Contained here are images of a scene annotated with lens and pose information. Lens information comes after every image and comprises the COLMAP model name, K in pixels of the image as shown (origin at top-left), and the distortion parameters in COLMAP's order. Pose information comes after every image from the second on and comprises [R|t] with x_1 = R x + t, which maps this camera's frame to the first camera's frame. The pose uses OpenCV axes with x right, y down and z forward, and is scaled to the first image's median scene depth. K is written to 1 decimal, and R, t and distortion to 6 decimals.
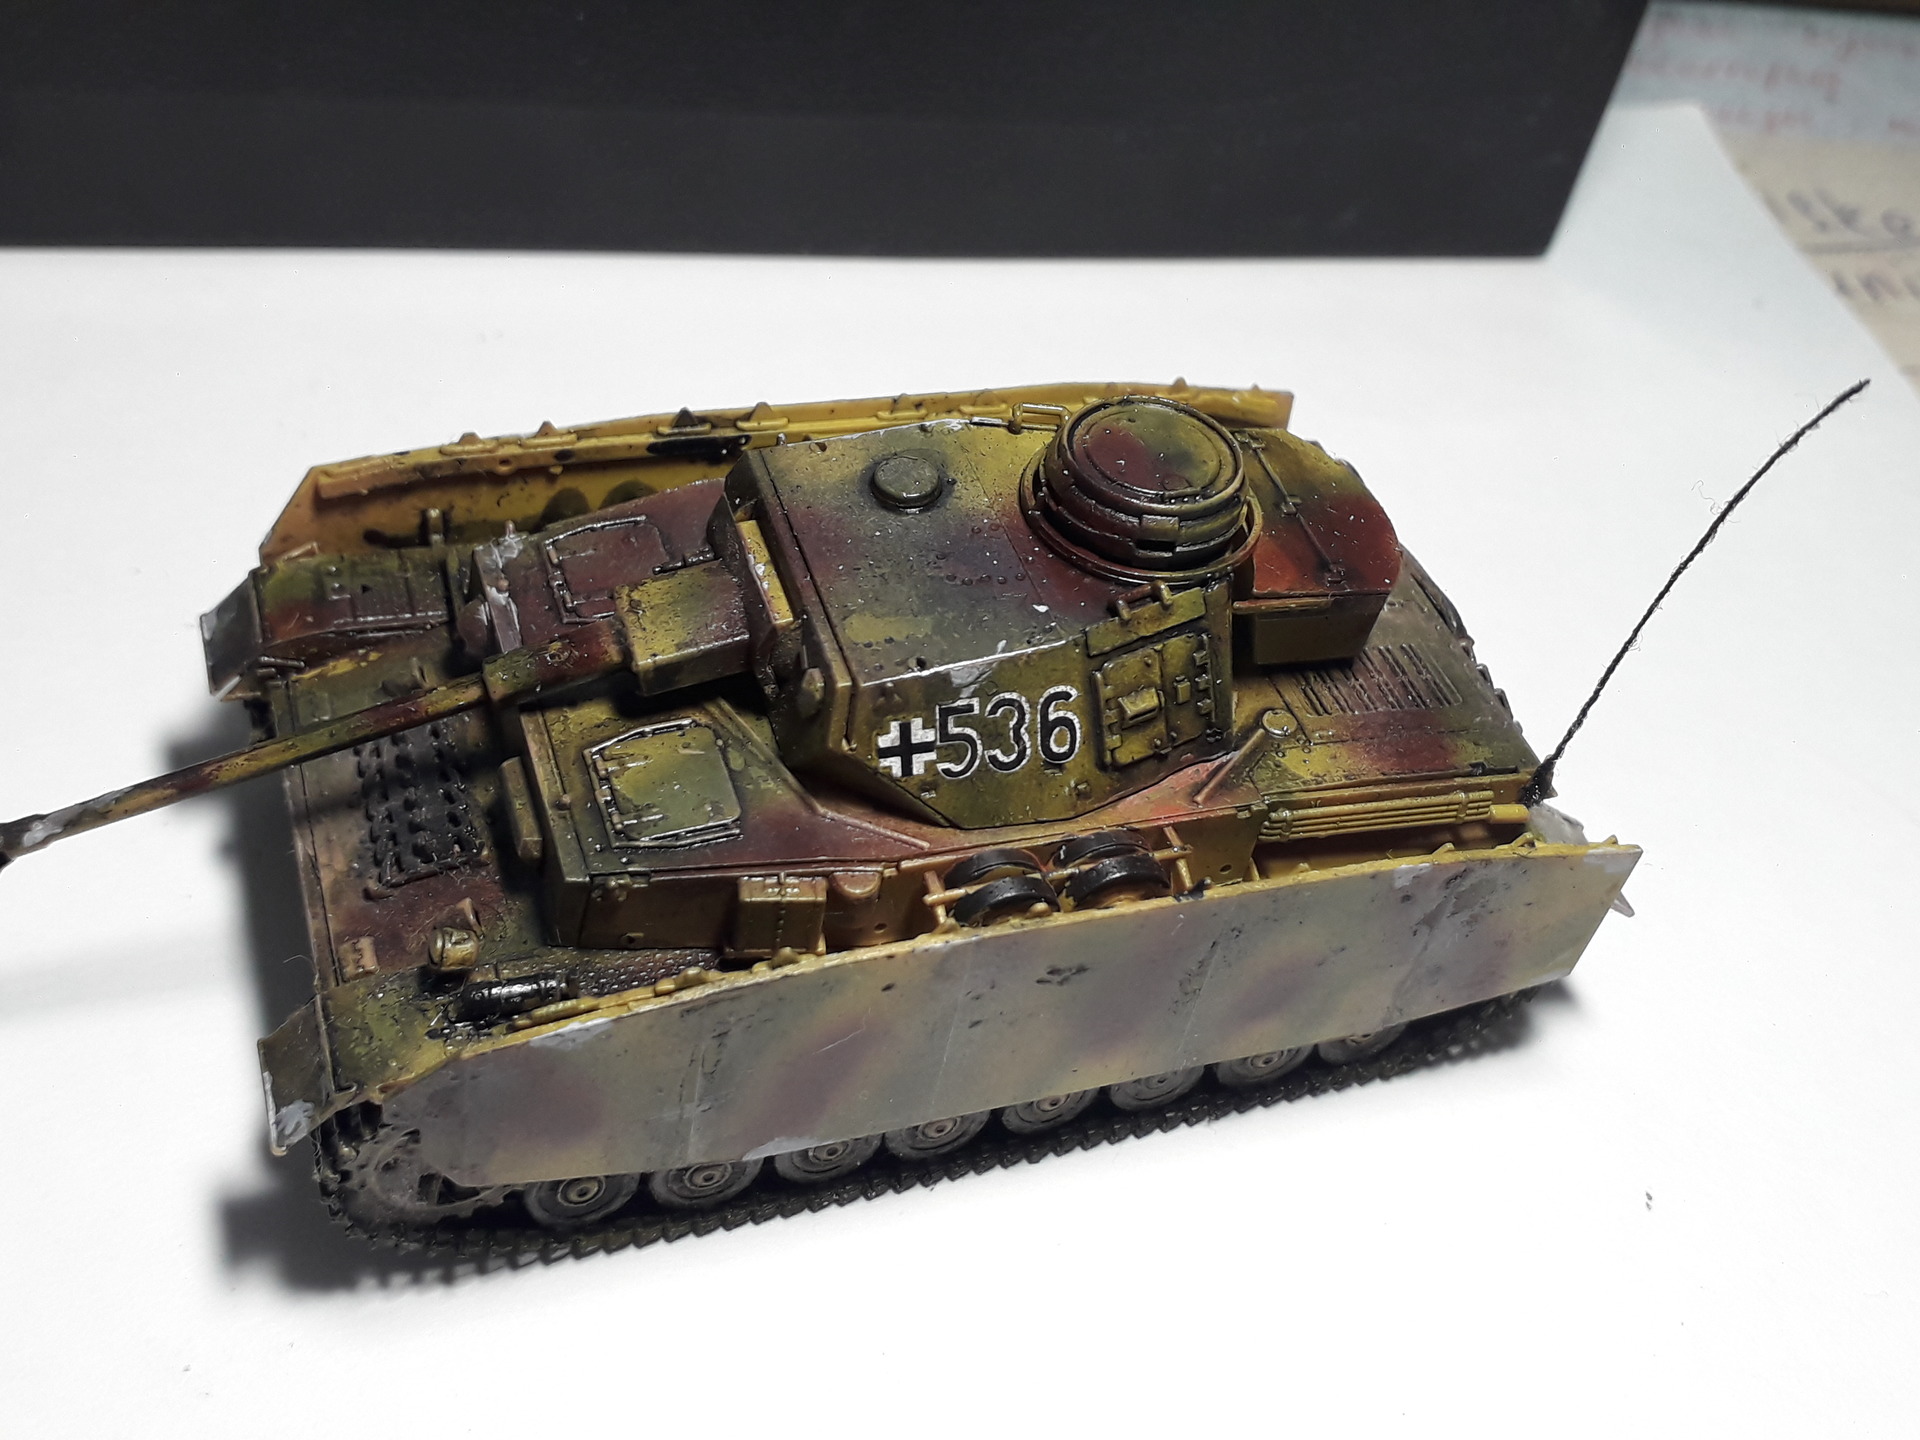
lens RADIAL K [[2134.2, 0, 960.0], [0, 2134.2, 720.0], [0, 0, 1]] dist [0.248873, -0.849357]
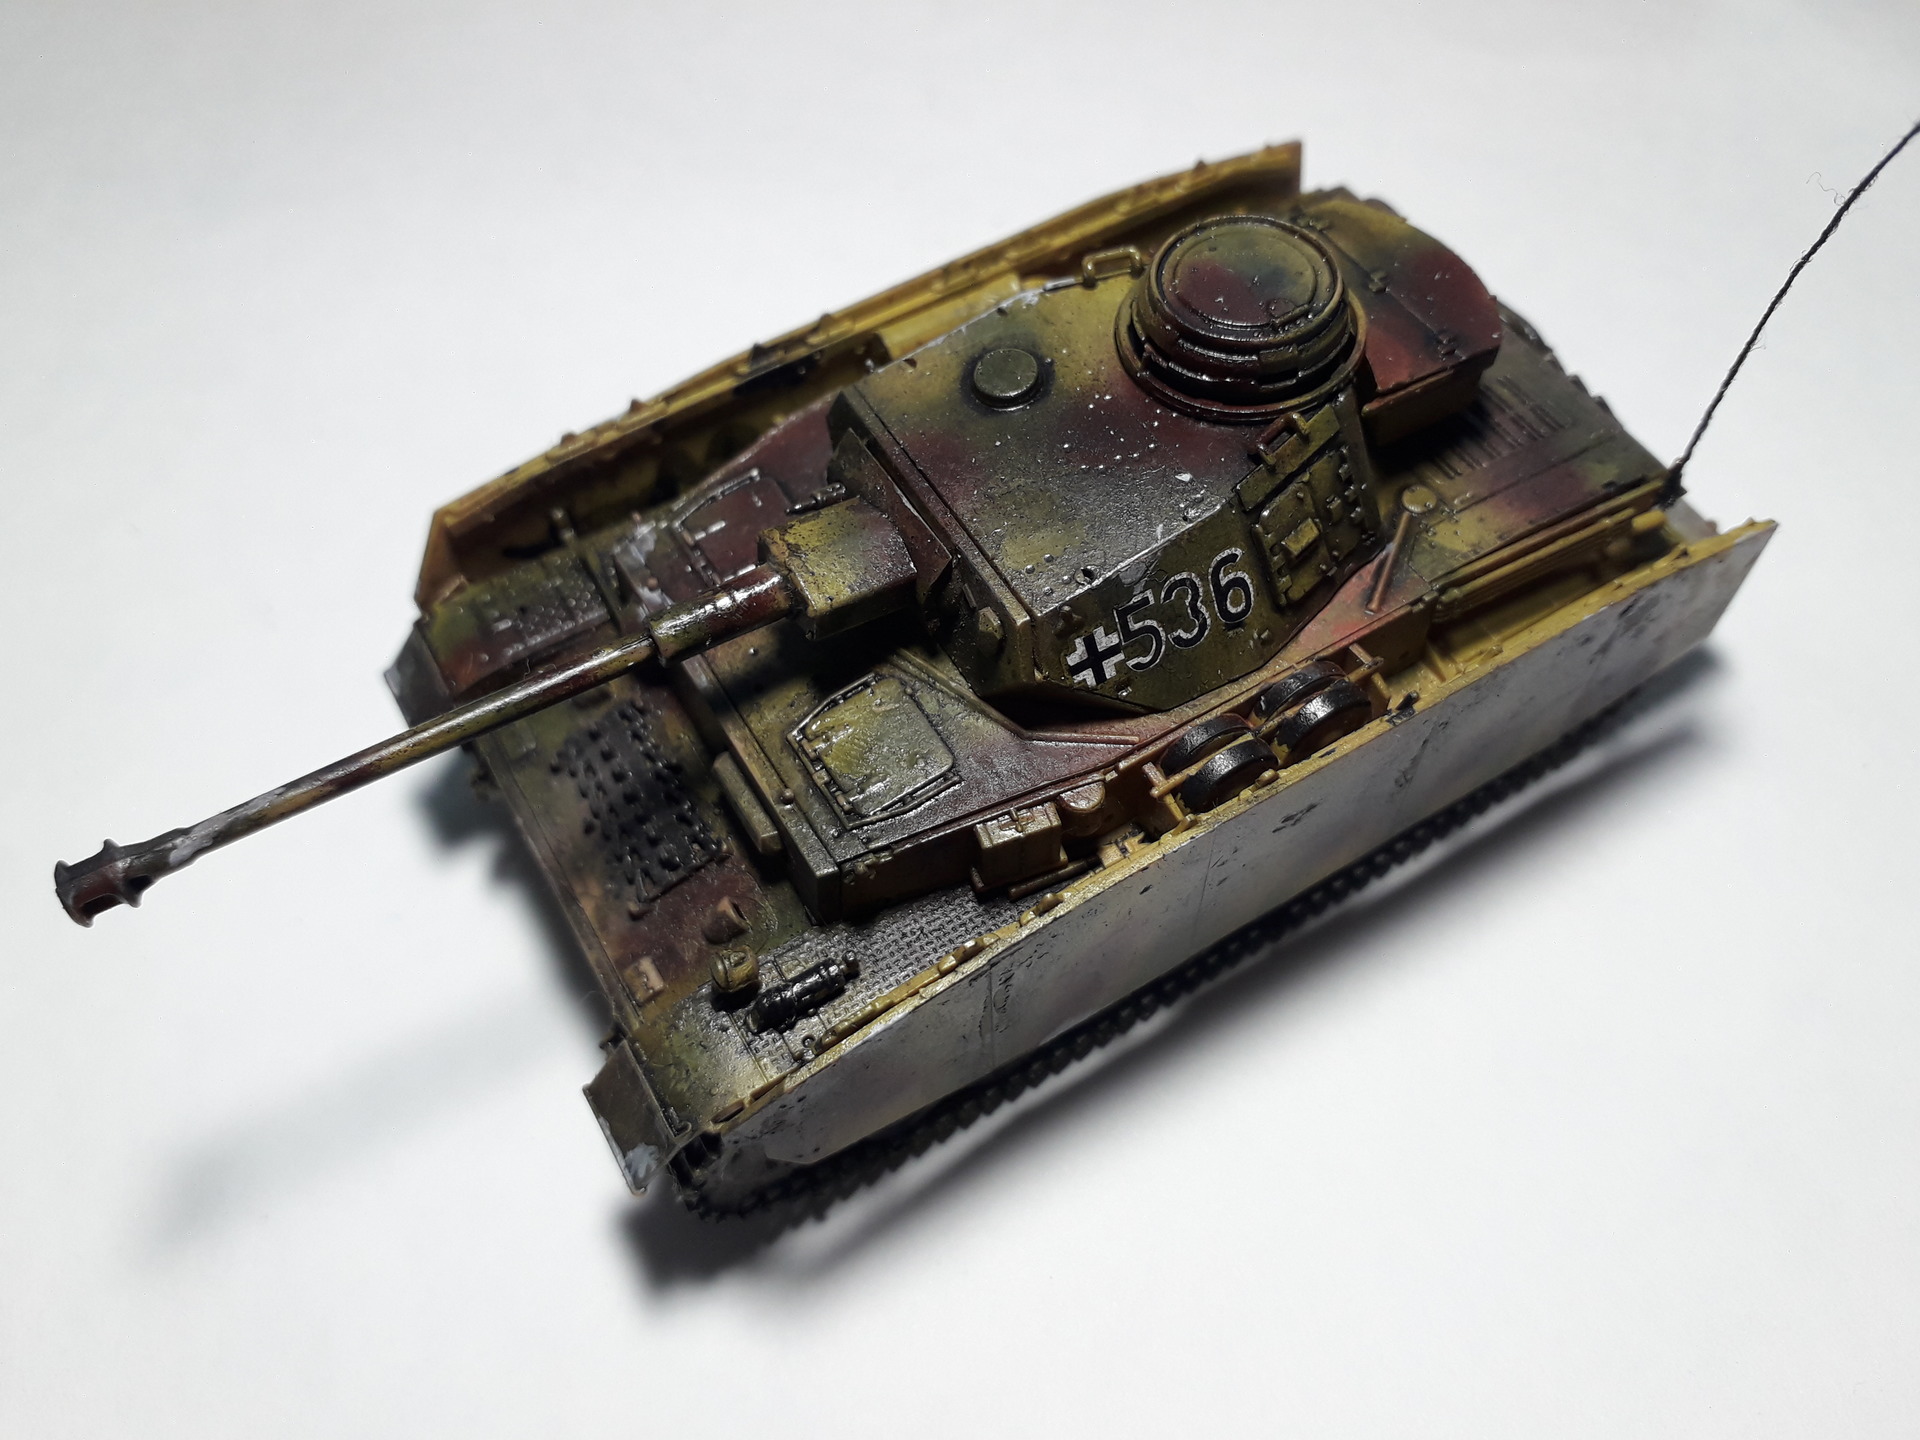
lens RADIAL K [[1611.6, 0, 960.0], [0, 1611.6, 720.0], [0, 0, 1]] dist [0.153917, -0.007125]
pose [[0.960605, -0.274552, -0.043113, -0.060531], [0.277365, 0.937335, 0.210884, -0.135282], [-0.017487, -0.214534, 0.976560, 0.247394]]
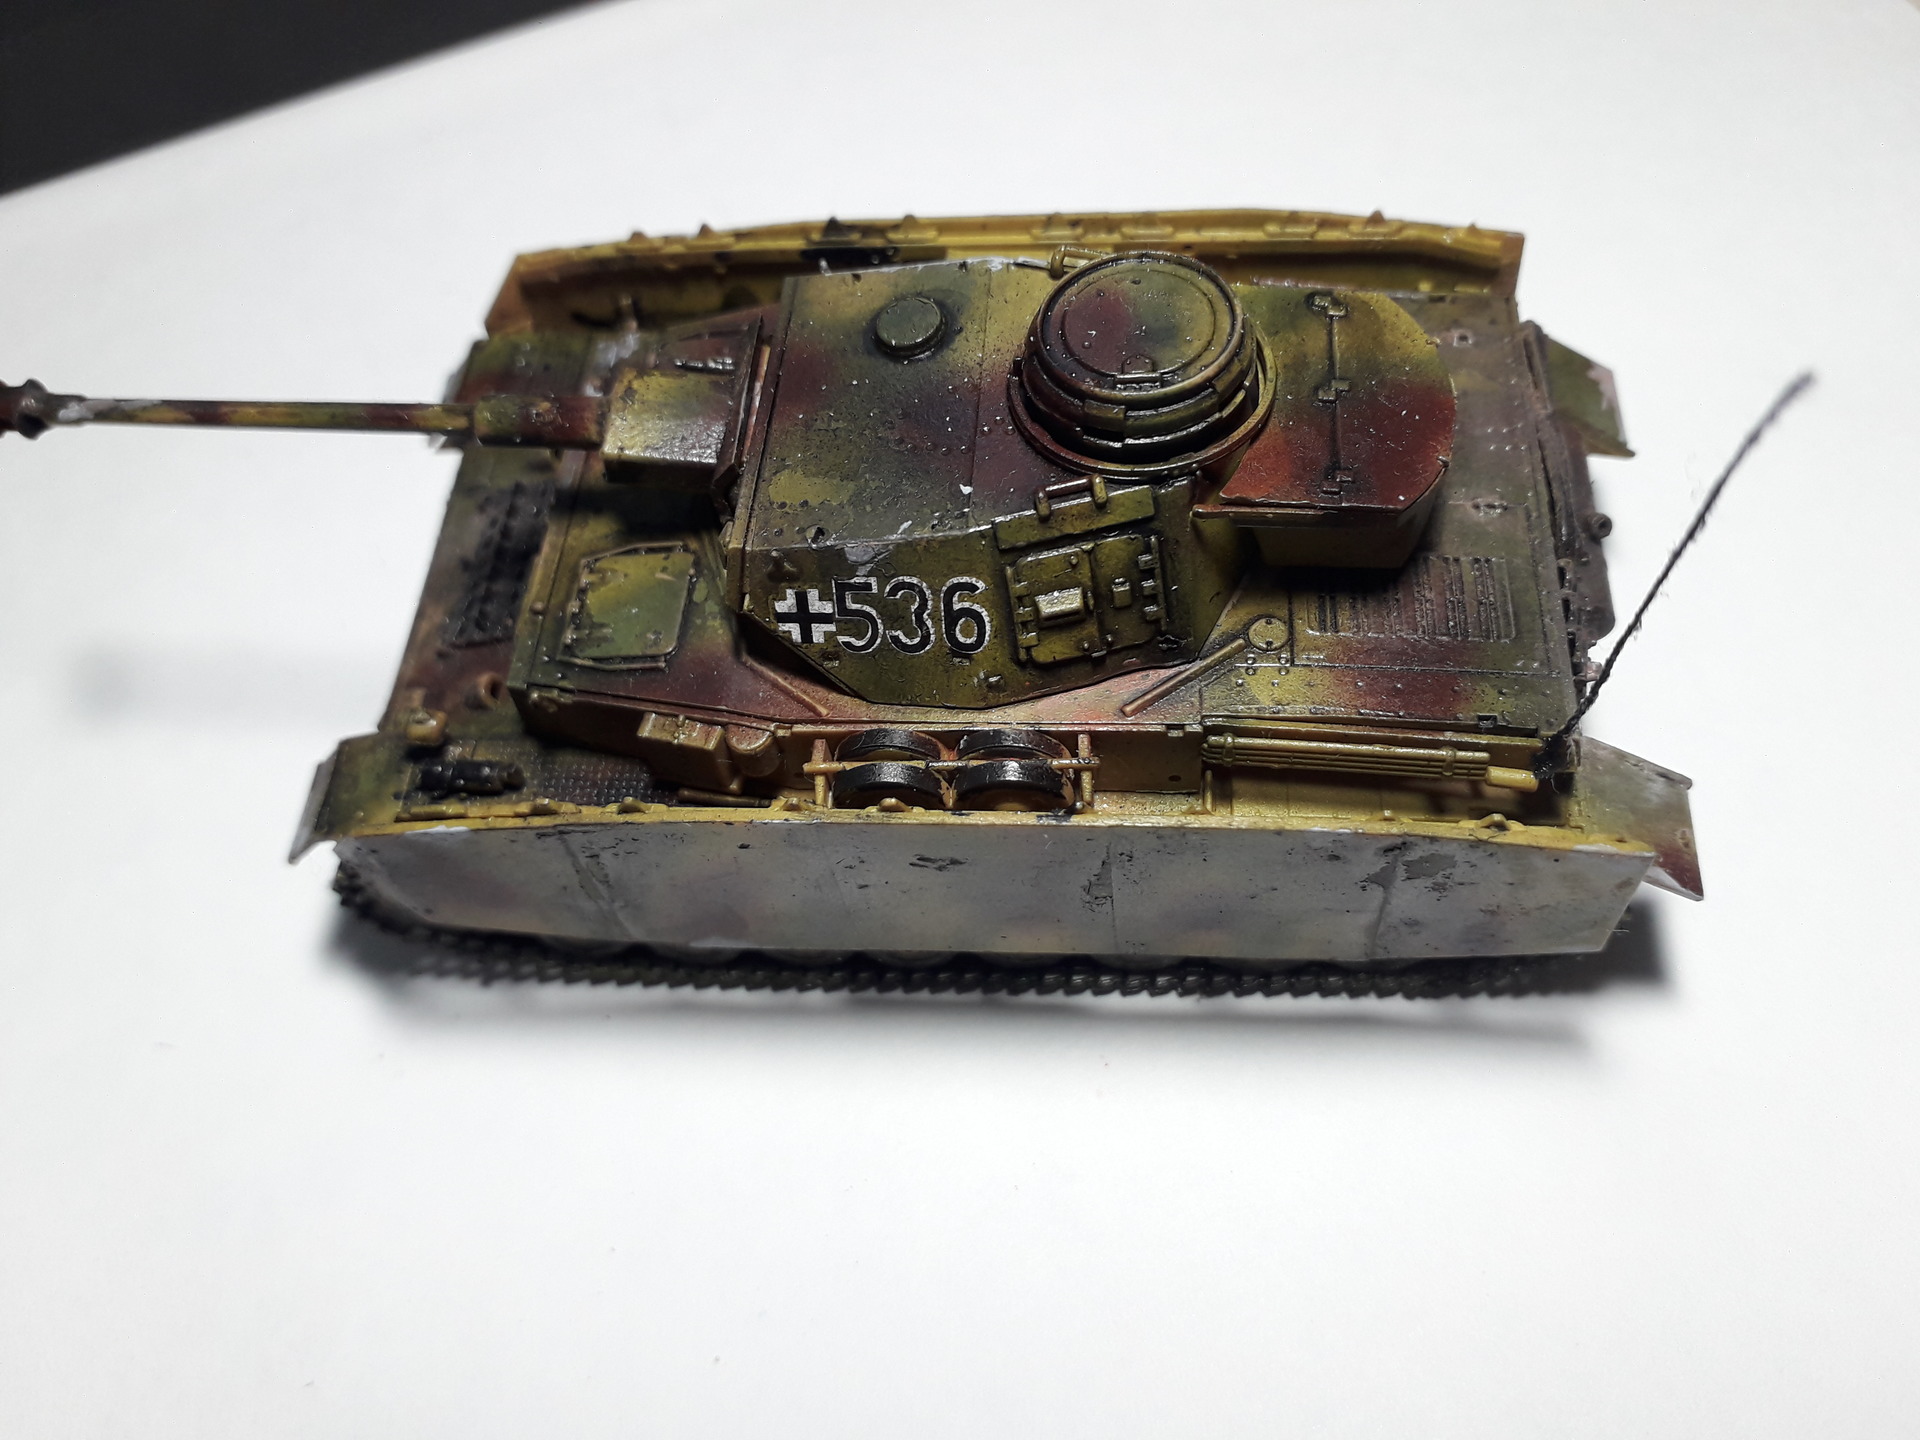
lens RADIAL K [[1599.2, 0, 960.0], [0, 1599.2, 720.0], [0, 0, 1]] dist [0.081857, -0.000553]
pose [[0.890770, 0.198400, -0.408860, 0.347297], [-0.103309, 0.964520, 0.242958, -0.126567], [0.442557, -0.174181, 0.879662, 0.362731]]
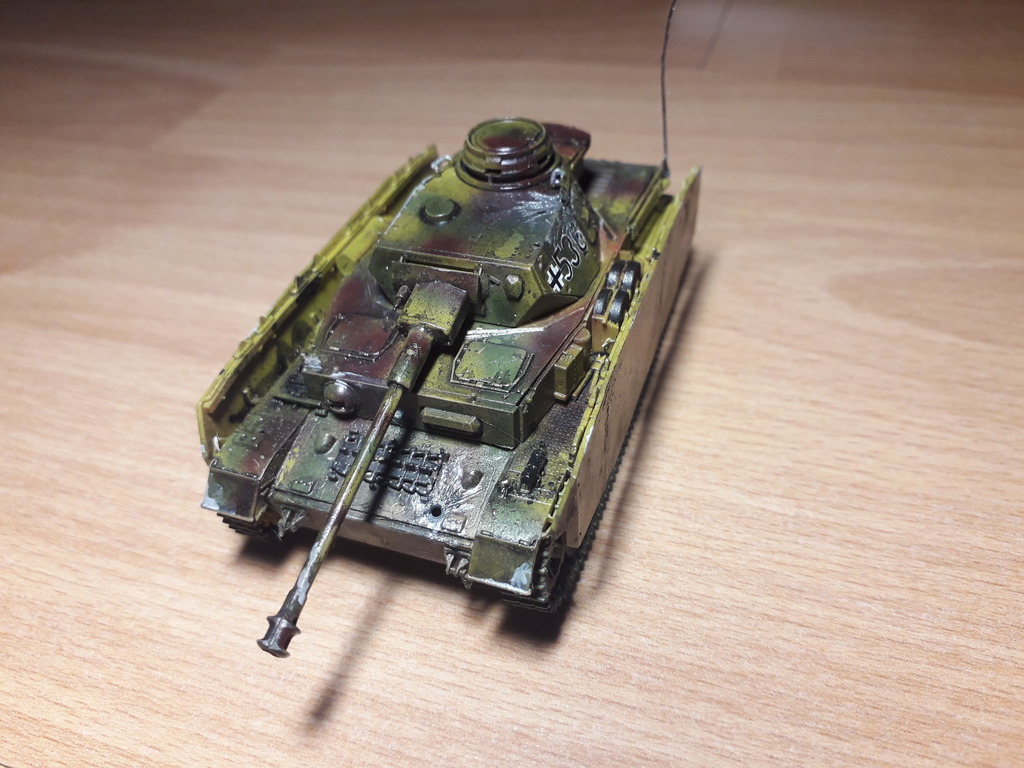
lens RADIAL K [[852.9, 0, 512.0], [0, 852.9, 384.0], [0, 0, 1]] dist [0.081857, -0.000553]
pose [[0.609613, -0.657324, 0.443054, -0.518984], [0.656961, 0.731714, 0.181652, -0.098032], [-0.443593, 0.180332, 0.877898, 0.241175]]
